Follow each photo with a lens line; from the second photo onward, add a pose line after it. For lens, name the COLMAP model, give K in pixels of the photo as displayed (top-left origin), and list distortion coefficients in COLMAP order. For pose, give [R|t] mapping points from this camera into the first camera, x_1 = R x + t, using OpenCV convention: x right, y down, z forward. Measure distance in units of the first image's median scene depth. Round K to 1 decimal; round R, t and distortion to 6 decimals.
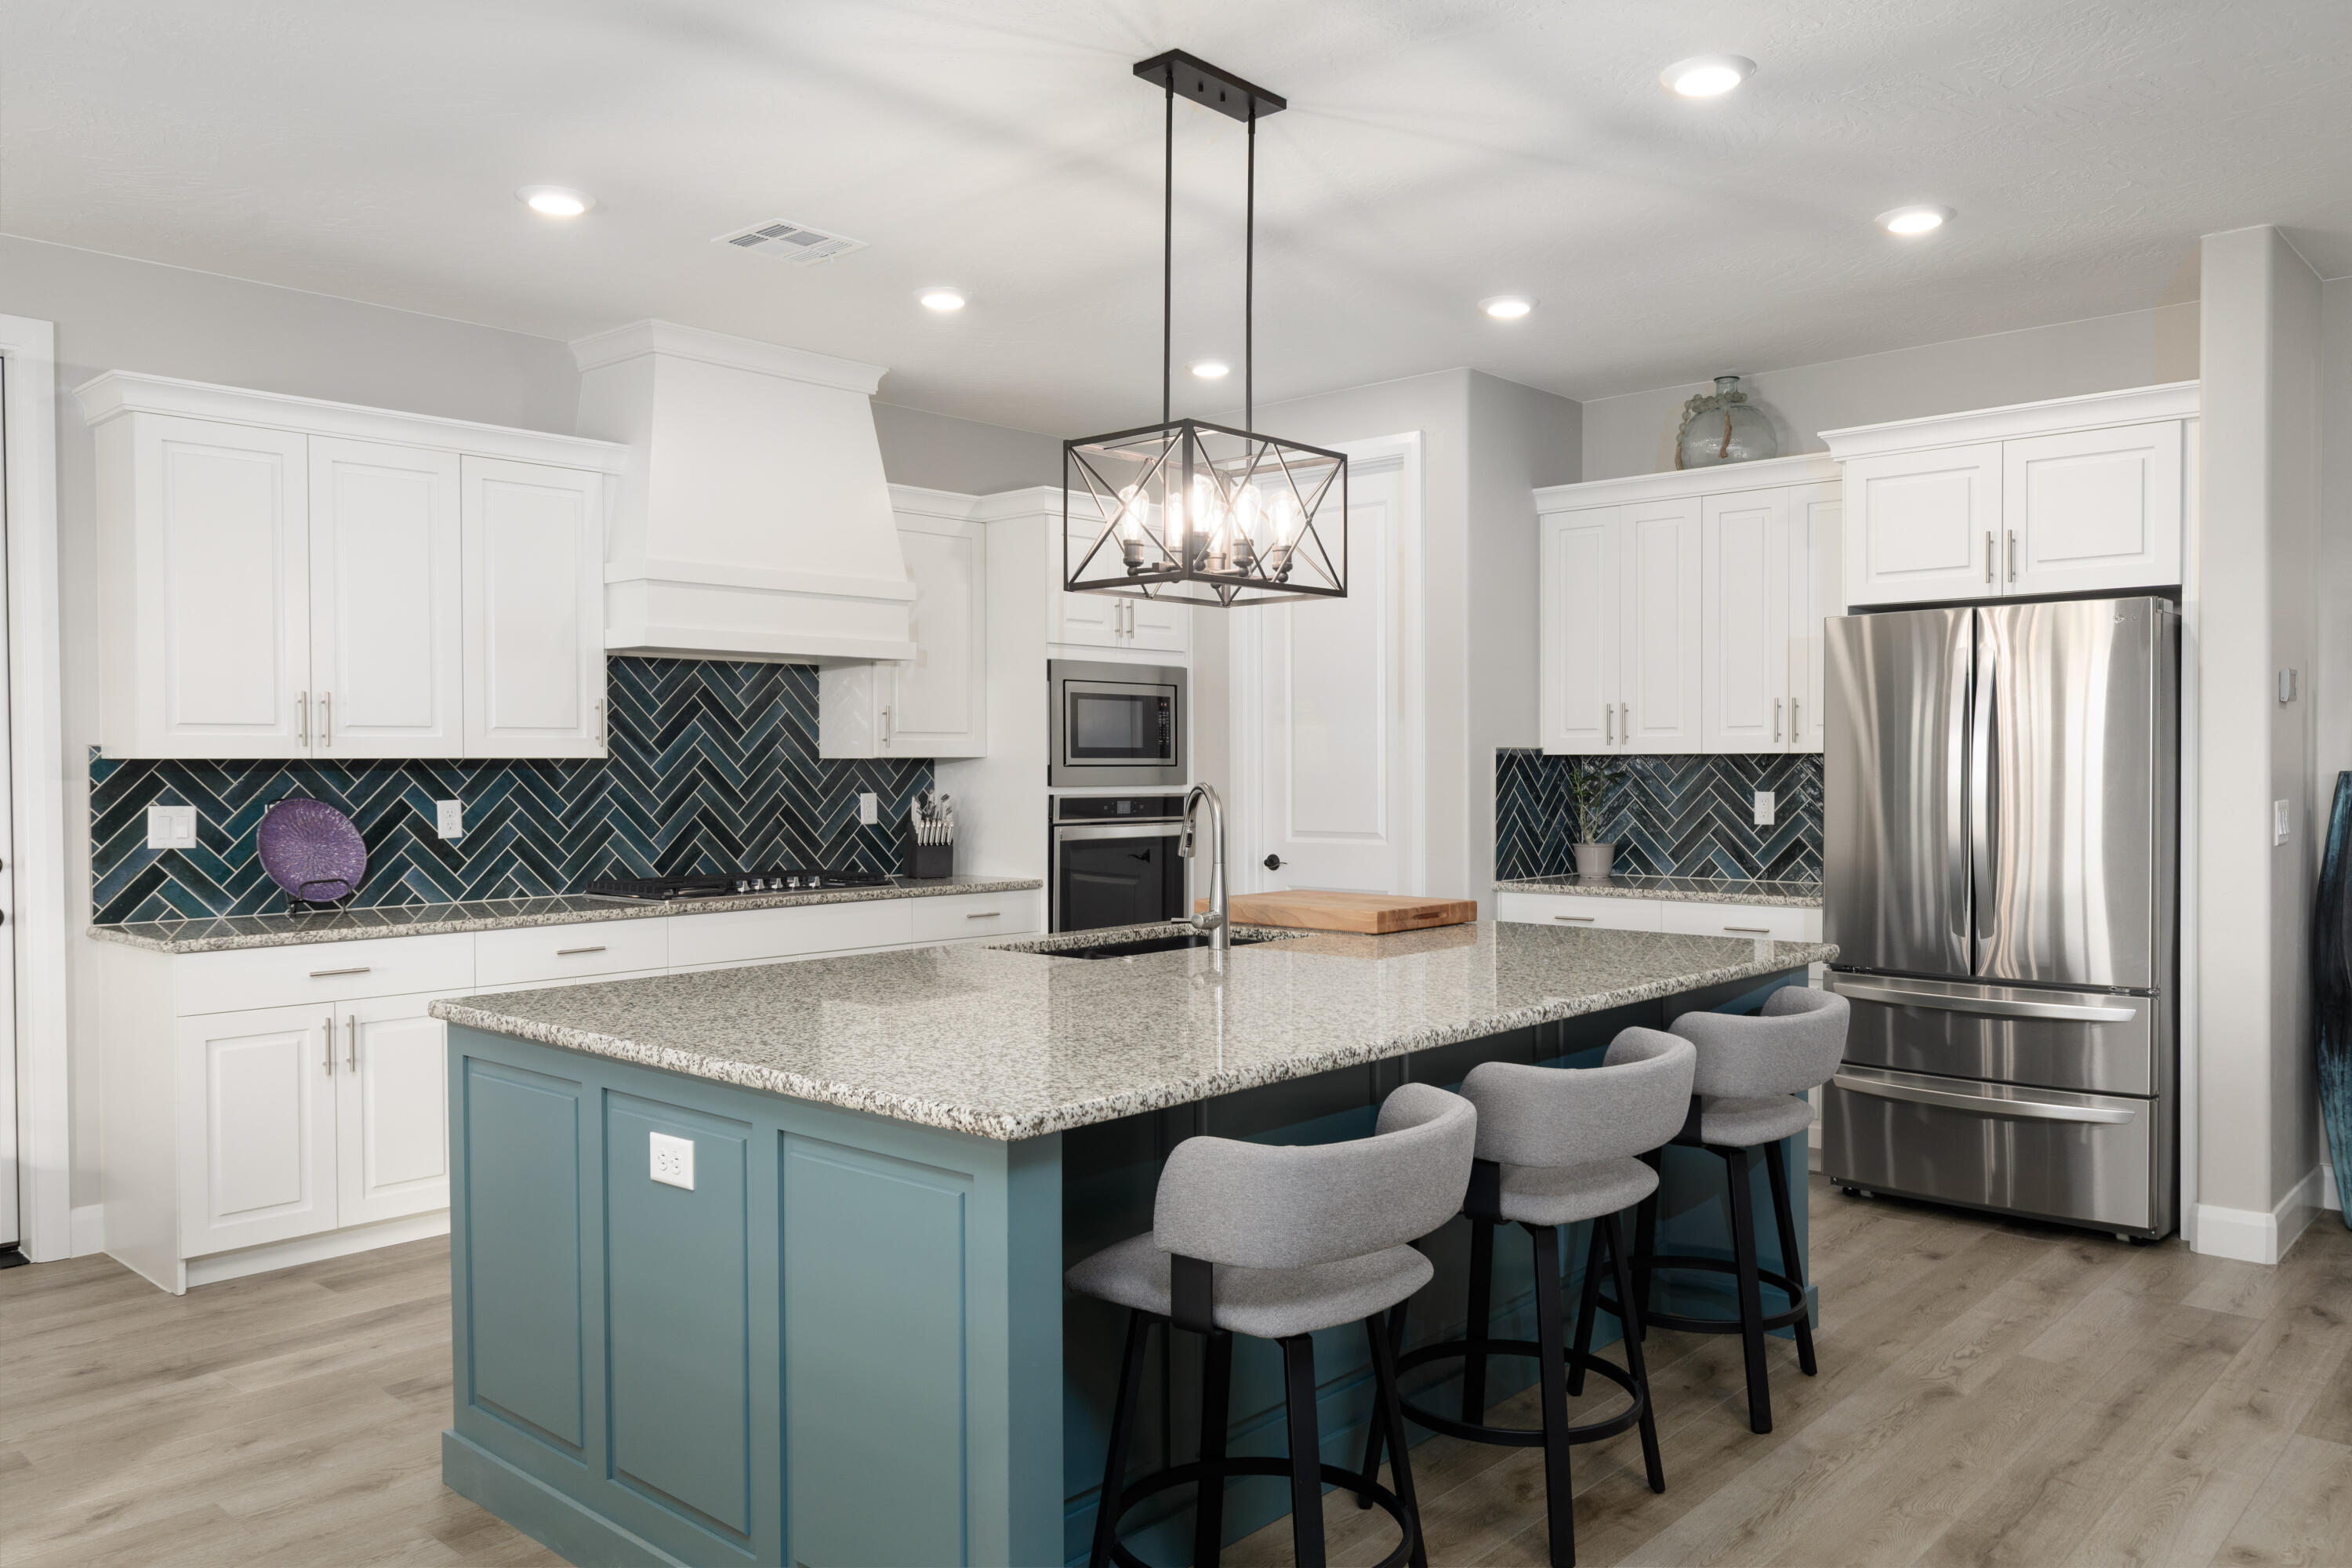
lens RADIAL K [[1720.3, 0, 1193.3], [0, 1720.3, 788.3], [0, 0, 1]] dist [-0.000641, -0.003734]
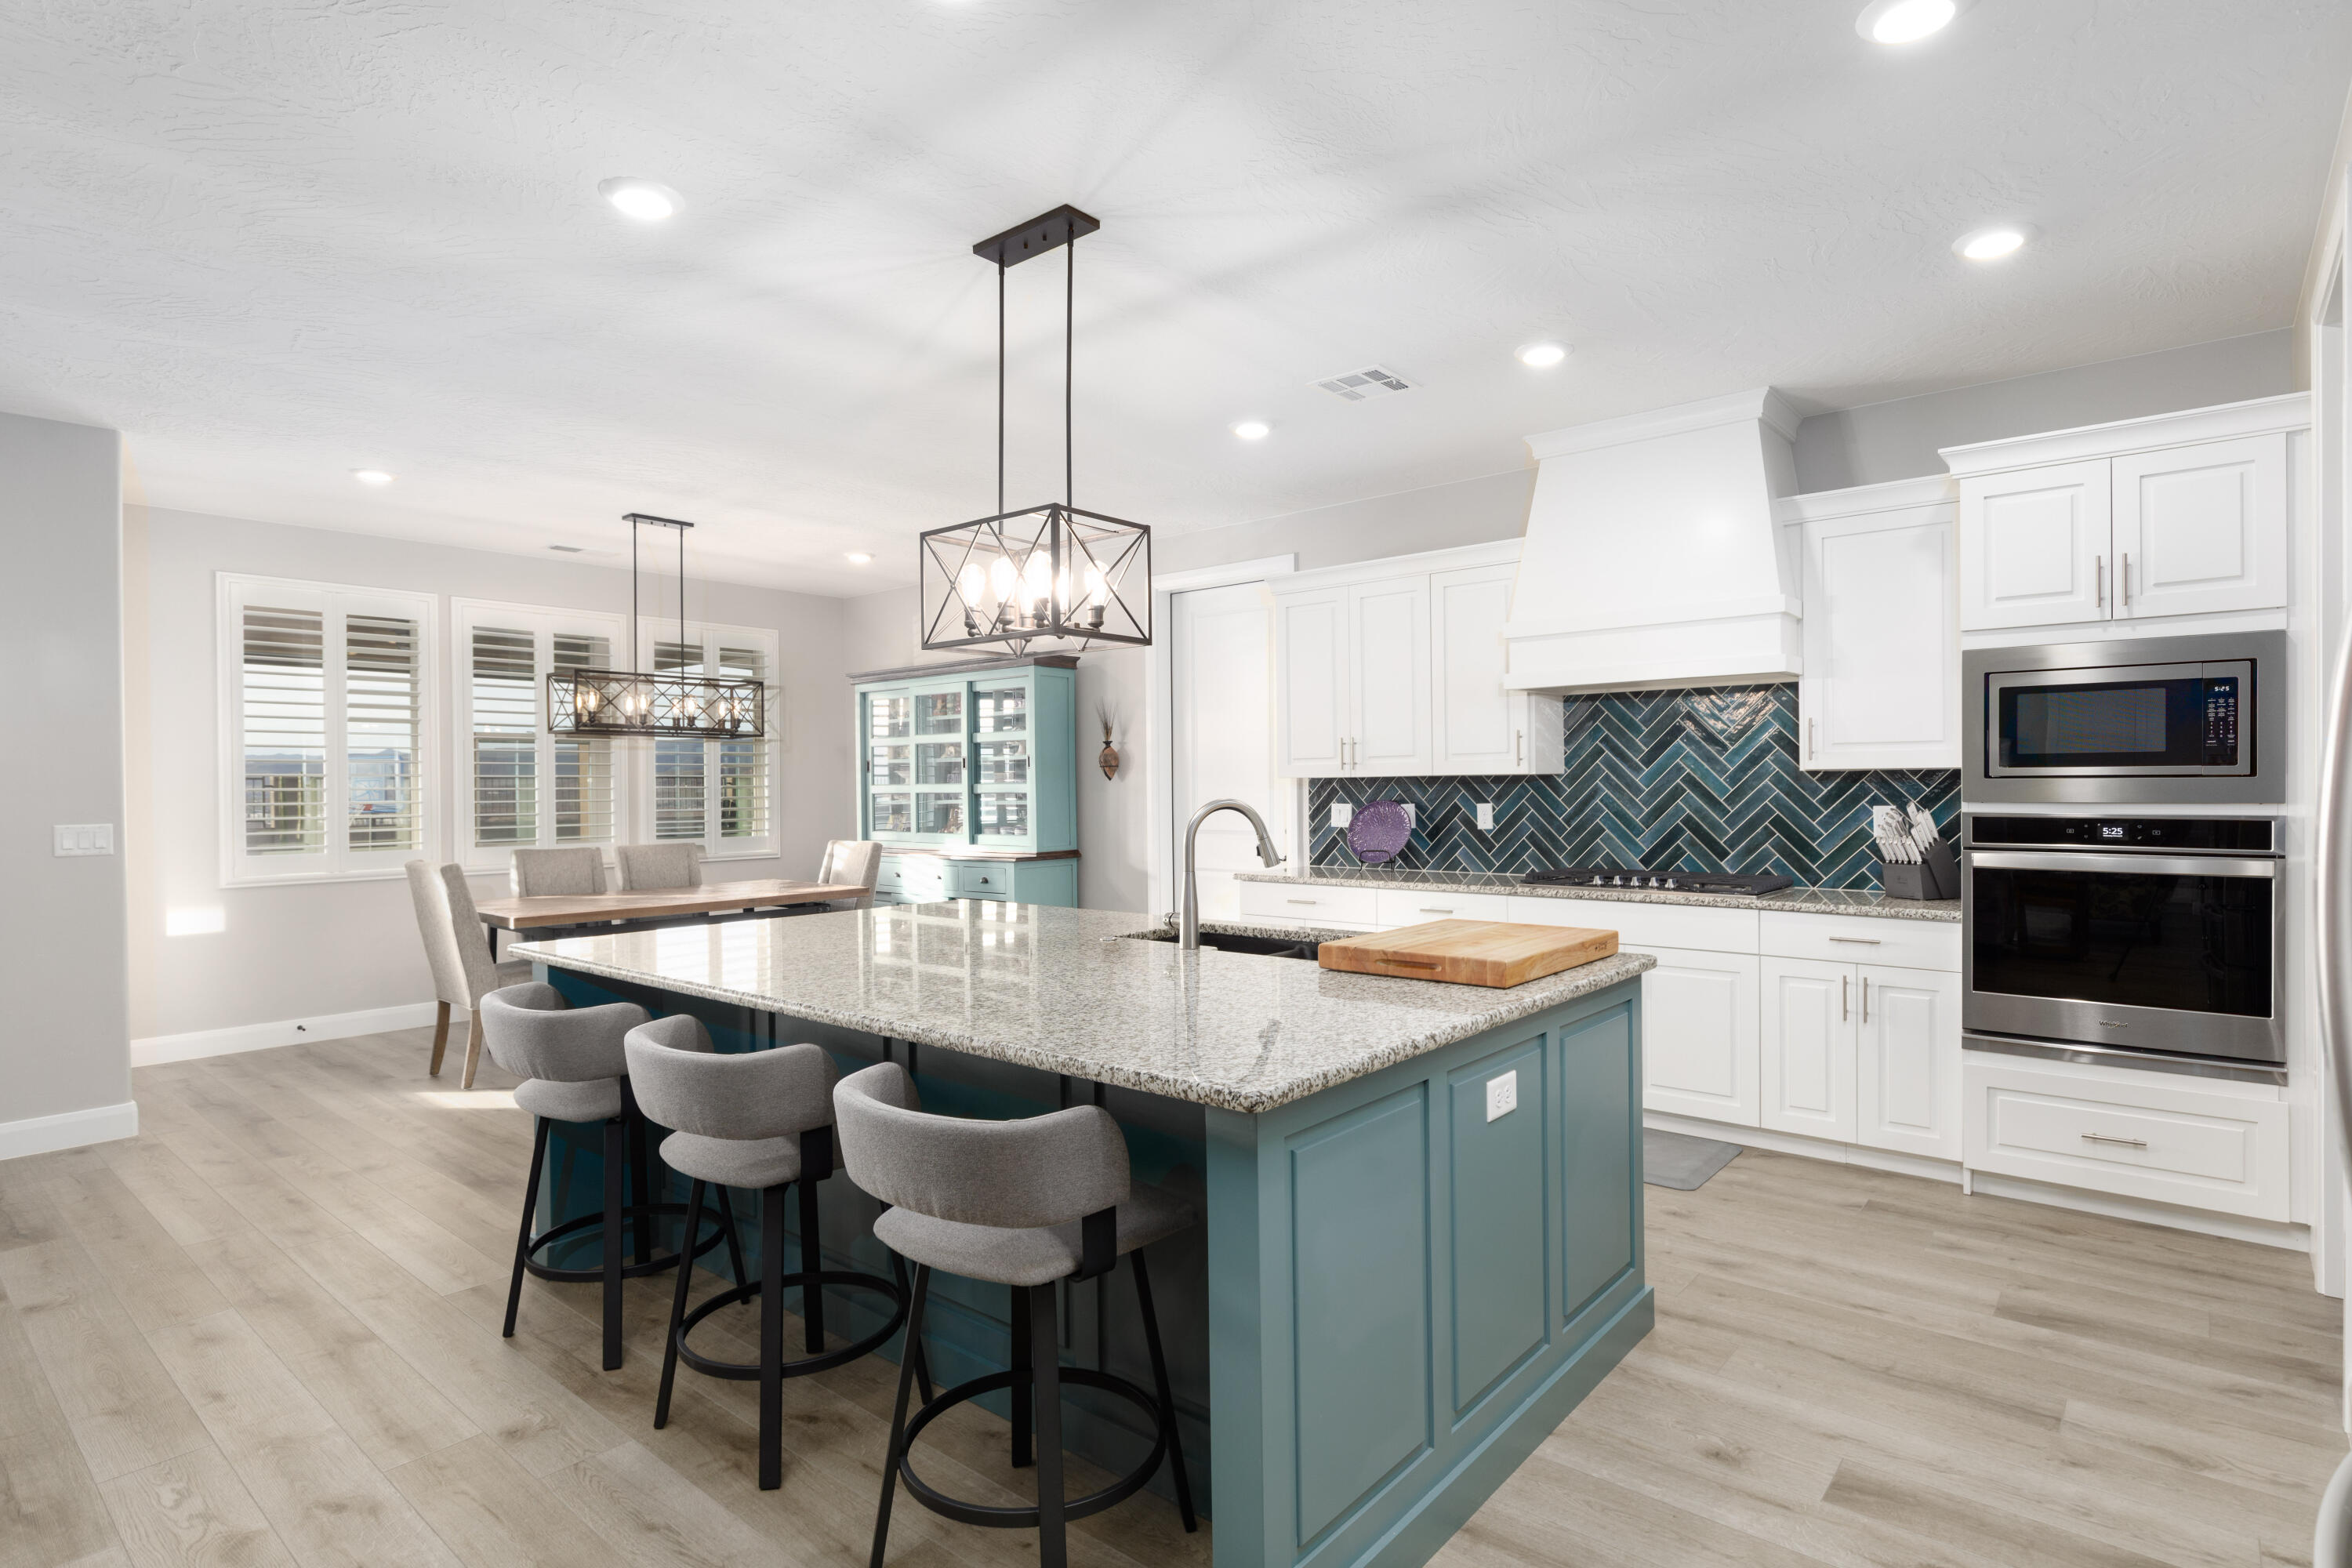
lens RADIAL K [[1188.4, 0, 1187.5], [0, 1188.4, 794.3], [0, 0, 1]] dist [-0.002441, -0.000059]
pose [[0.034120, 0.011175, -0.999355, 0.566830], [-0.005618, 0.999924, 0.010989, -0.010642], [0.999402, 0.005239, 0.034180, 0.702655]]
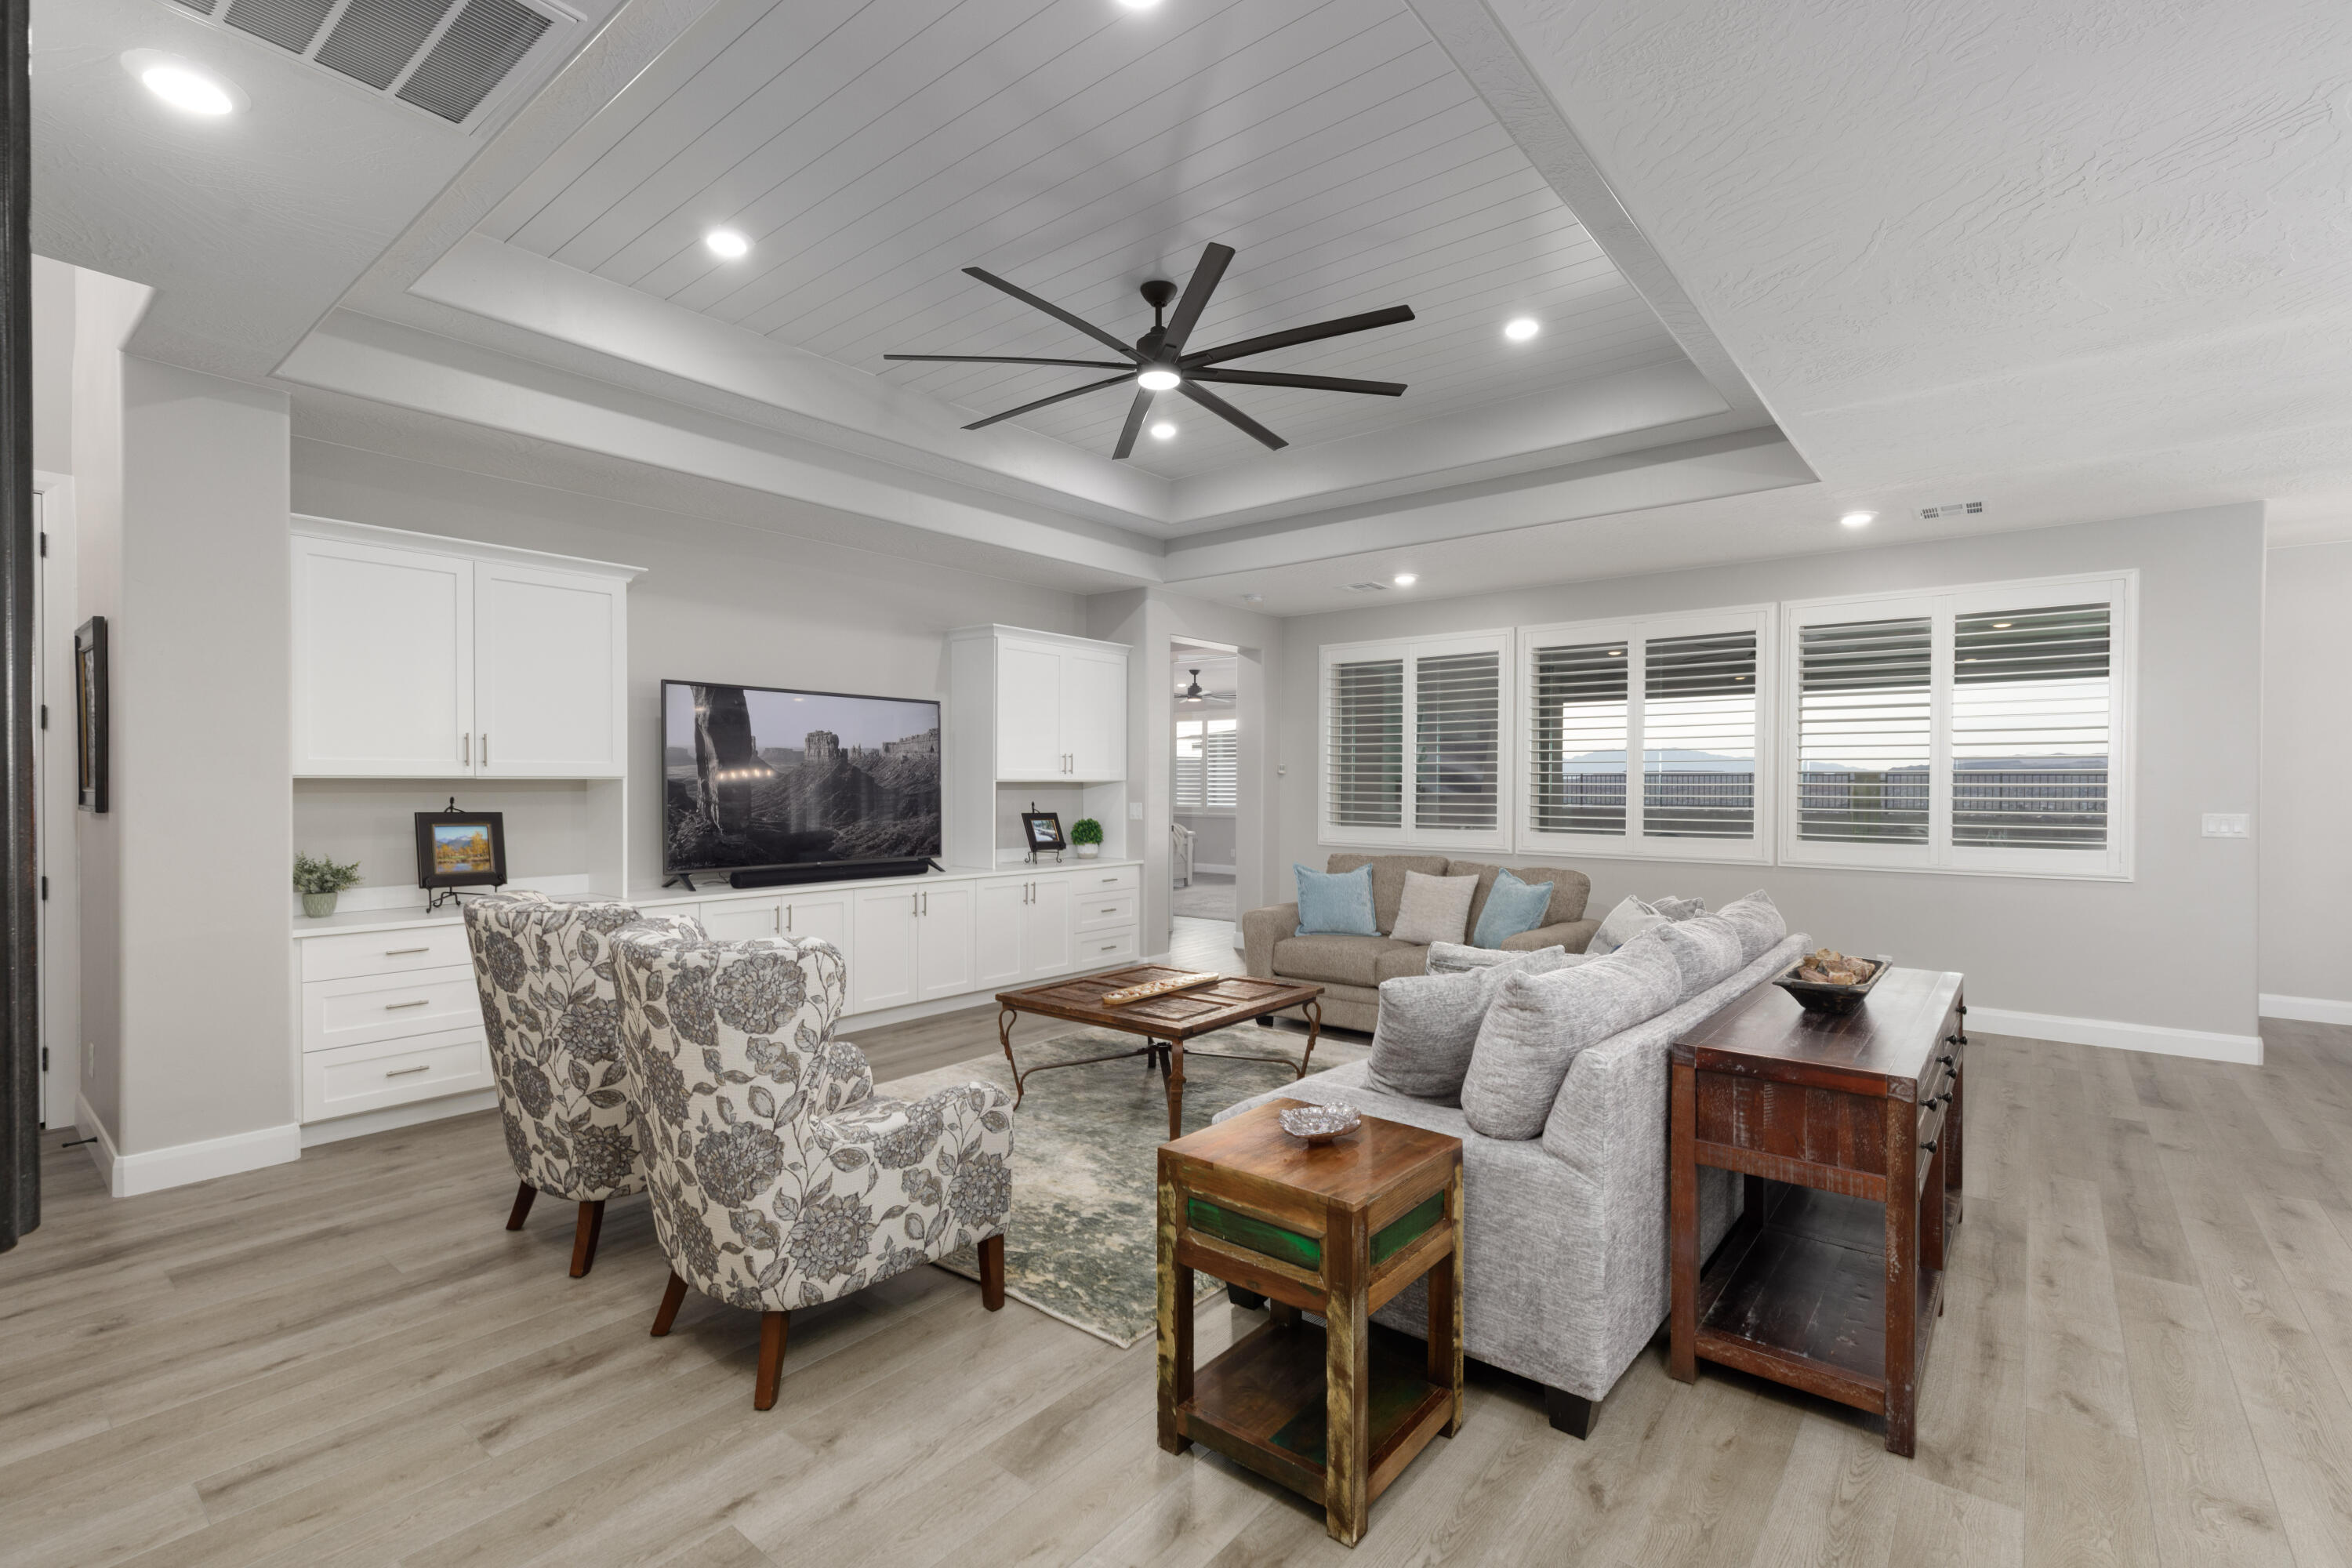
lens RADIAL K [[1050.9, 0, 1191.5], [0, 1050.9, 794.9], [0, 0, 1]] dist [0.007327, -0.001248]
pose [[-0.998141, -0.000191, -0.060949, 0.700820], [-0.001844, 0.999632, 0.027064, -0.016842], [0.060921, 0.027126, -0.997774, 0.853430]]
